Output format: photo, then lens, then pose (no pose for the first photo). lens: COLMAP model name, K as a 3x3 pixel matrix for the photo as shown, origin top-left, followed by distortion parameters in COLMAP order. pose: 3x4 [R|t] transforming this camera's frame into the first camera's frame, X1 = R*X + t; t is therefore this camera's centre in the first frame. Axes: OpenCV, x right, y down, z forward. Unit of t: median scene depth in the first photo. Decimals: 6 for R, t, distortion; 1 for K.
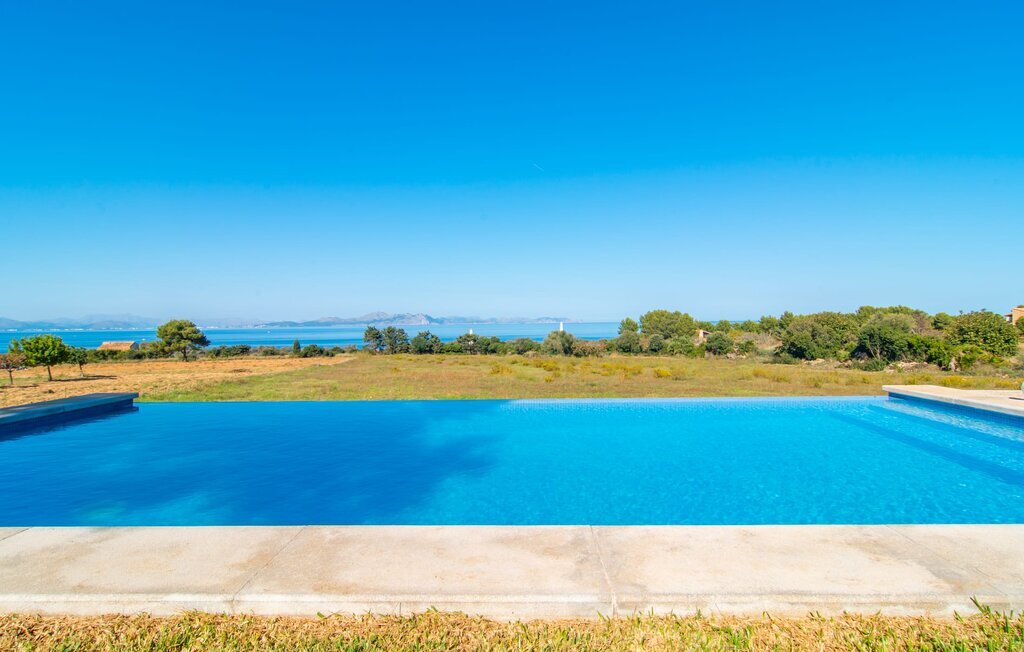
lens RADIAL K [[551.8, 0, 504.0], [0, 551.8, 308.1], [0, 0, 1]] dist [0.001758, -0.000598]
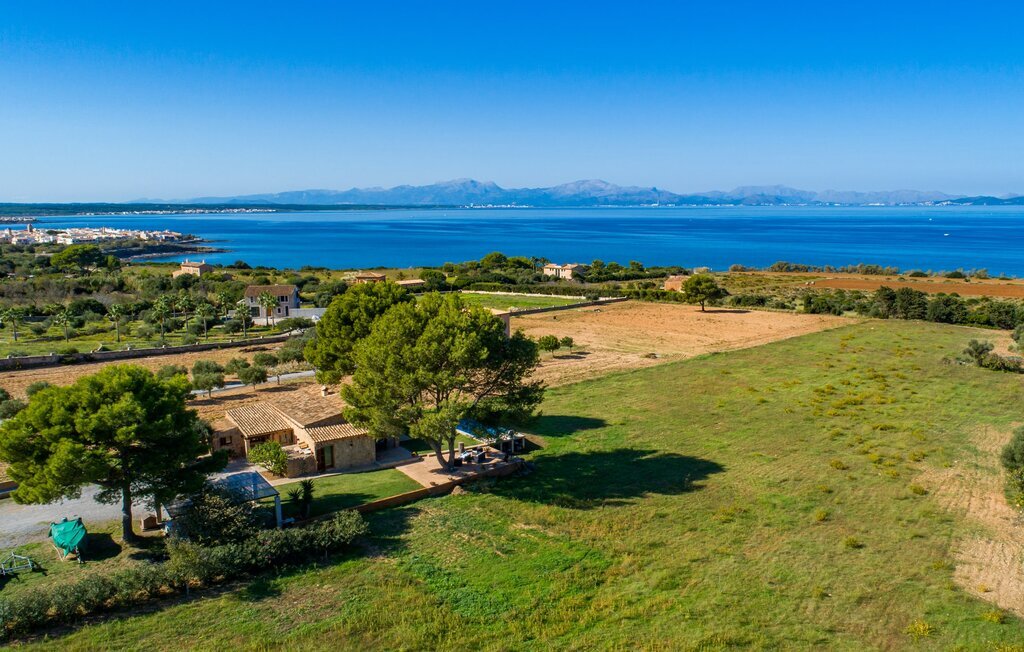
lens RADIAL K [[806.1, 0, 514.4], [0, 806.1, 327.4], [0, 0, 1]] dist [-0.016095, -0.002416]
pose [[0.605675, 0.117400, -0.787004, 0.524437], [0.038274, 0.983613, 0.176184, -0.185665], [0.794791, -0.136832, 0.591257, -0.321421]]
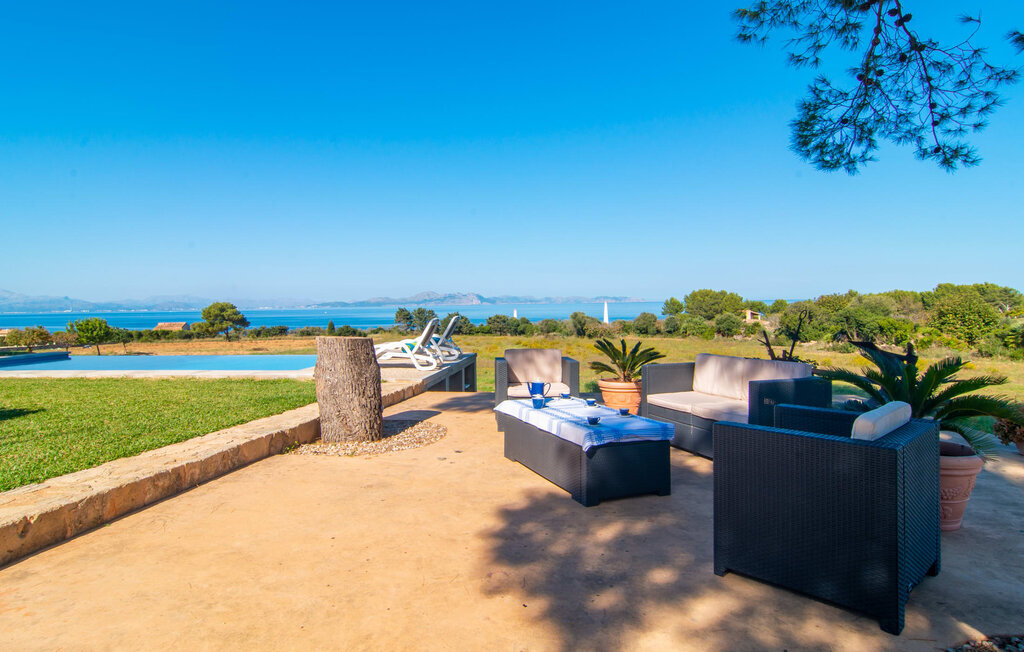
lens RADIAL K [[584.8, 0, 493.7], [0, 584.8, 309.5], [0, 0, 1]] dist [-0.000986, -0.001093]
pose [[0.993195, -0.002075, -0.116447, 0.061722], [0.006635, 0.999225, 0.038789, -0.004523], [0.116277, -0.039298, 0.992439, -0.053497]]
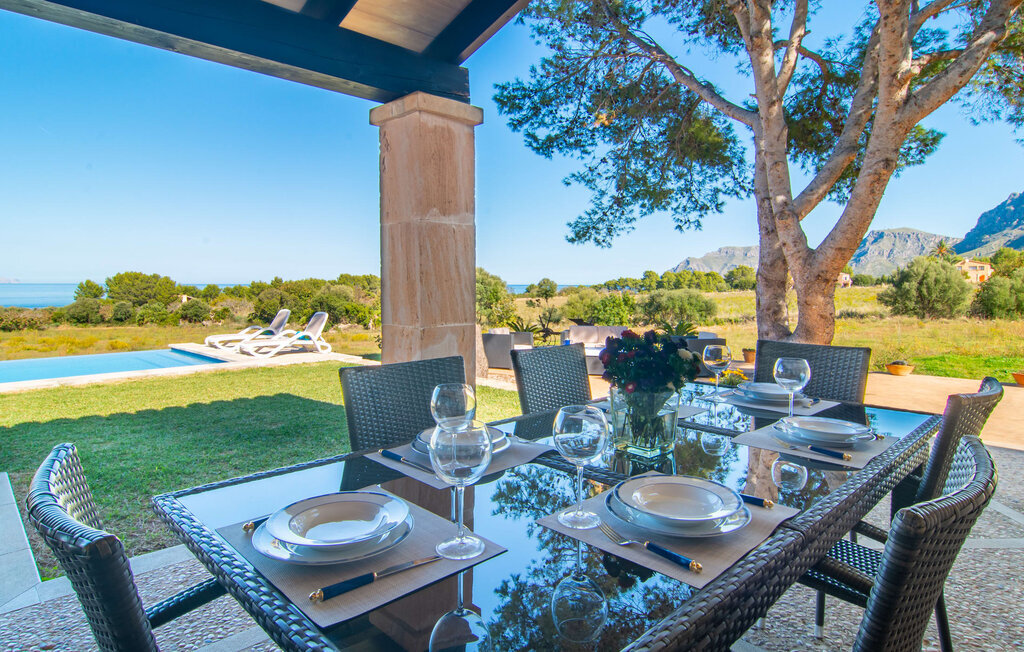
lens RADIAL K [[580.8, 0, 510.0], [0, 580.8, 316.1], [0, 0, 1]] dist [0.002365, 0.000360]
pose [[0.666433, -0.026267, 0.745102, -0.004356], [-0.032295, 0.997424, 0.064047, -0.006988], [-0.744865, -0.066746, 0.663868, -0.065521]]
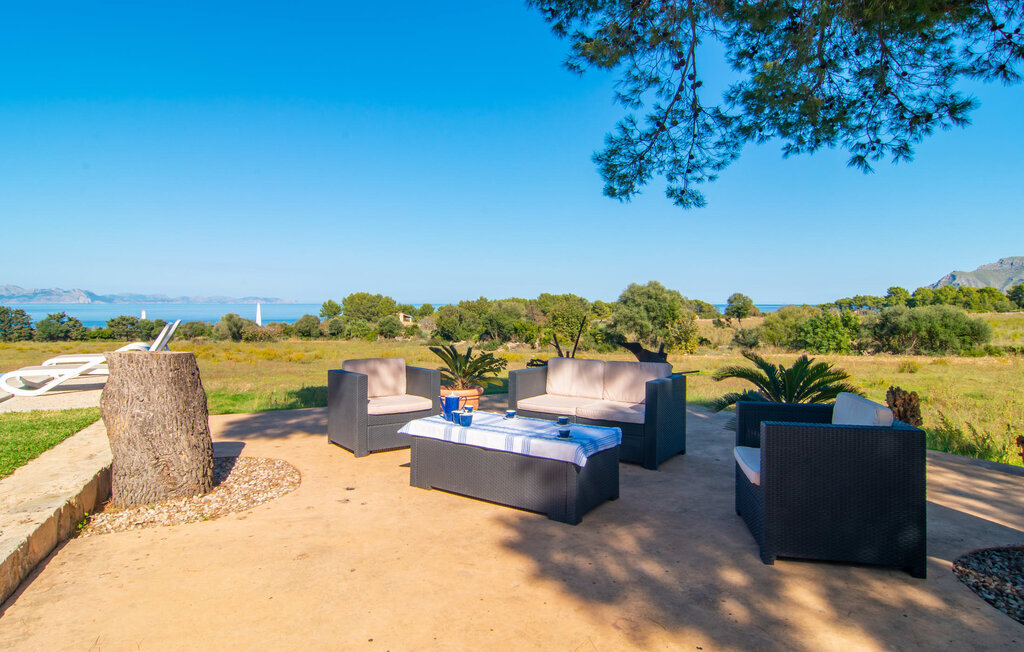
lens RADIAL K [[580.8, 0, 506.5], [0, 580.8, 313.4], [0, 0, 1]] dist [0.002365, 0.000360]
pose [[0.885941, 0.006561, 0.463752, 0.048458], [-0.026032, 0.999027, 0.035597, -0.004464], [-0.463067, -0.043609, 0.885250, -0.047445]]
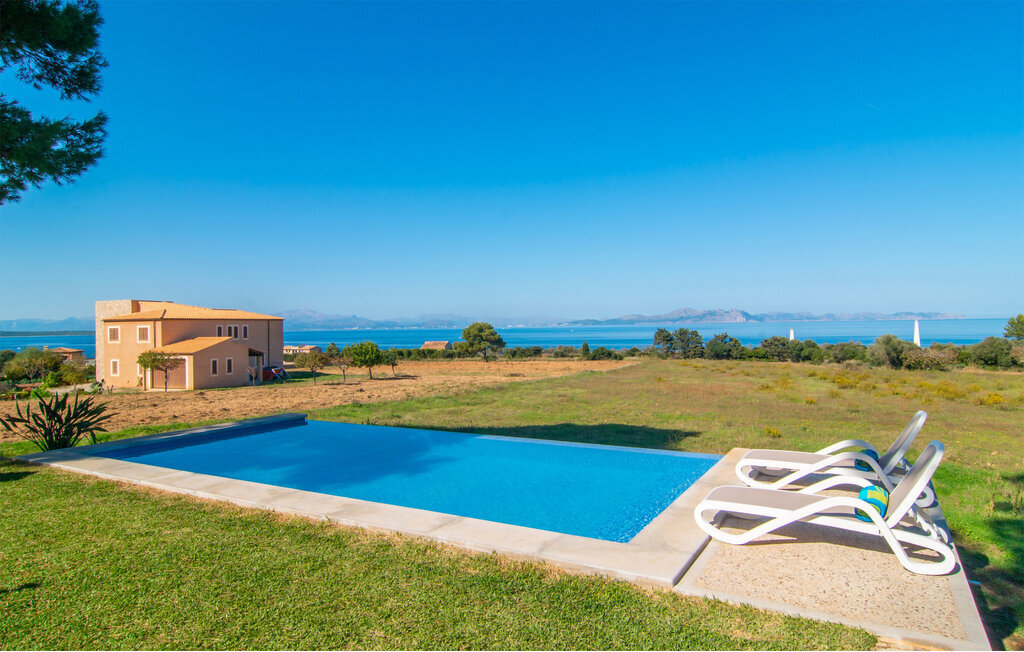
lens RADIAL K [[620.9, 0, 525.3], [0, 620.9, 318.5], [0, 0, 1]] dist [-0.003624, 0.000617]
pose [[0.887248, -0.006811, -0.461242, 0.041174], [0.018017, 0.999640, 0.019895, -0.008375], [0.460941, -0.025962, 0.887051, -0.020120]]
